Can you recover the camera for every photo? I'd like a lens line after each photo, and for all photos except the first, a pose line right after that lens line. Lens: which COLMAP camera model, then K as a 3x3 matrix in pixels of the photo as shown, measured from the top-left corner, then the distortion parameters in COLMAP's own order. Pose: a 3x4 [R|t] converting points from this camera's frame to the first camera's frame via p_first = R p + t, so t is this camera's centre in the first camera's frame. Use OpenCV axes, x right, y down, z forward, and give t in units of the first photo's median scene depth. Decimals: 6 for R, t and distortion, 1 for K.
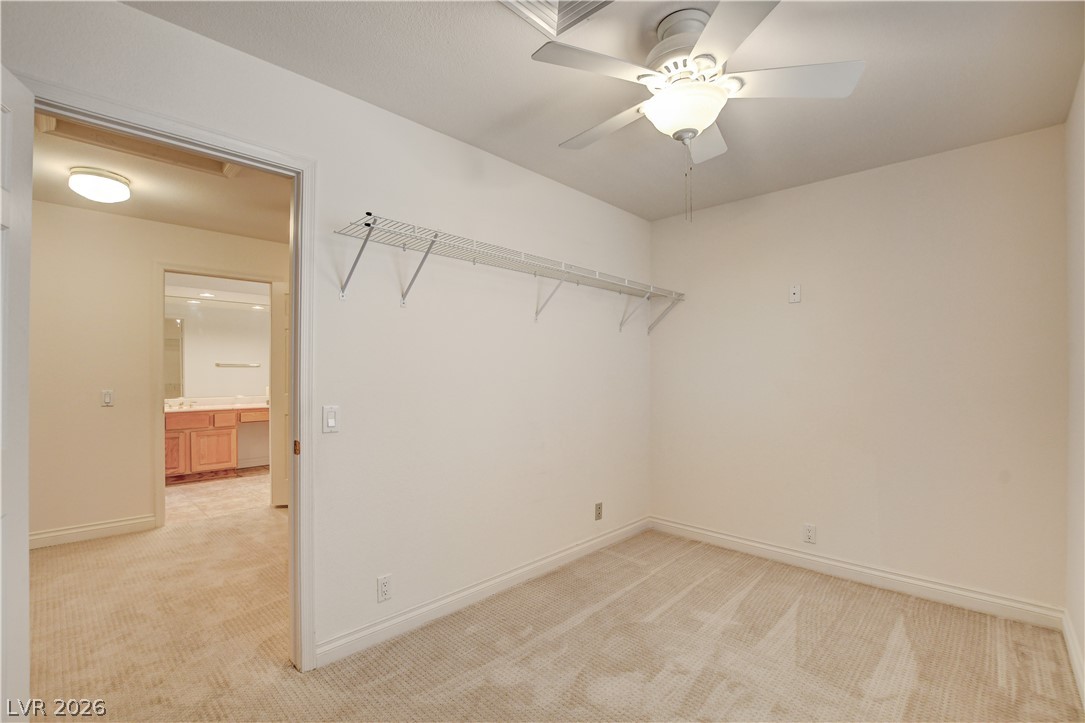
lens RADIAL K [[480.7, 0, 545.9], [0, 480.7, 364.4], [0, 0, 1]] dist [0.000448, 0.000091]
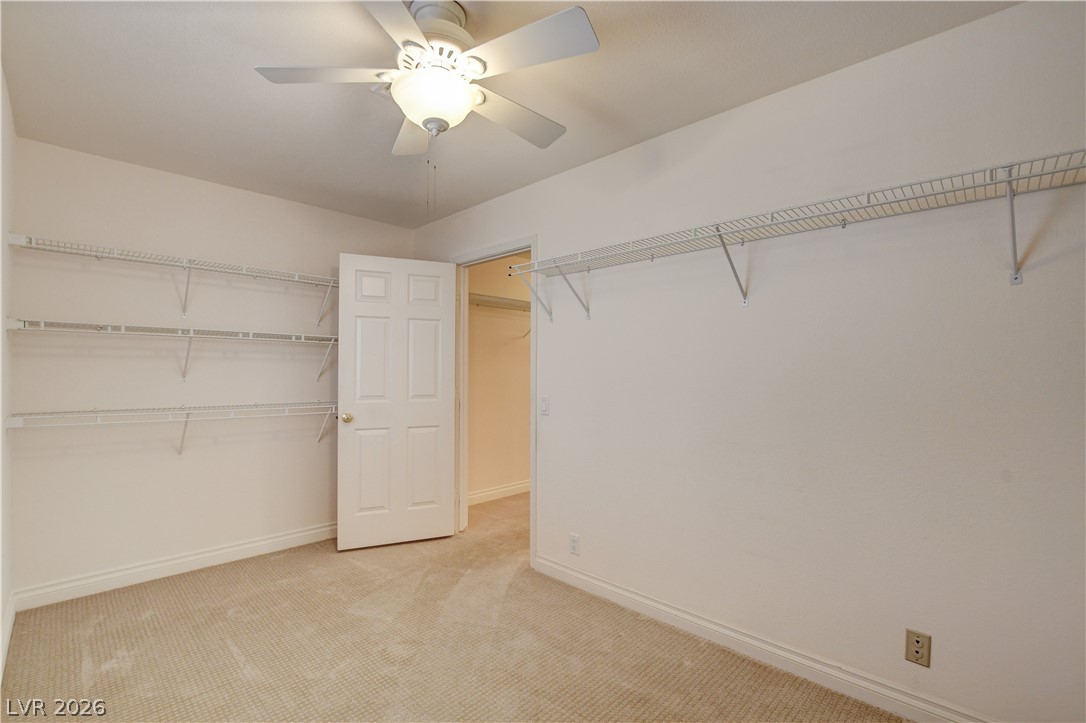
lens RADIAL K [[486.3, 0, 550.2], [0, 486.3, 370.2], [0, 0, 1]] dist [-0.029104, 0.006243]
pose [[0.004943, -0.013557, -0.999896, 0.834149], [0.005241, 0.999895, -0.013531, 0.019443], [0.999974, -0.005174, 0.005013, 0.821683]]
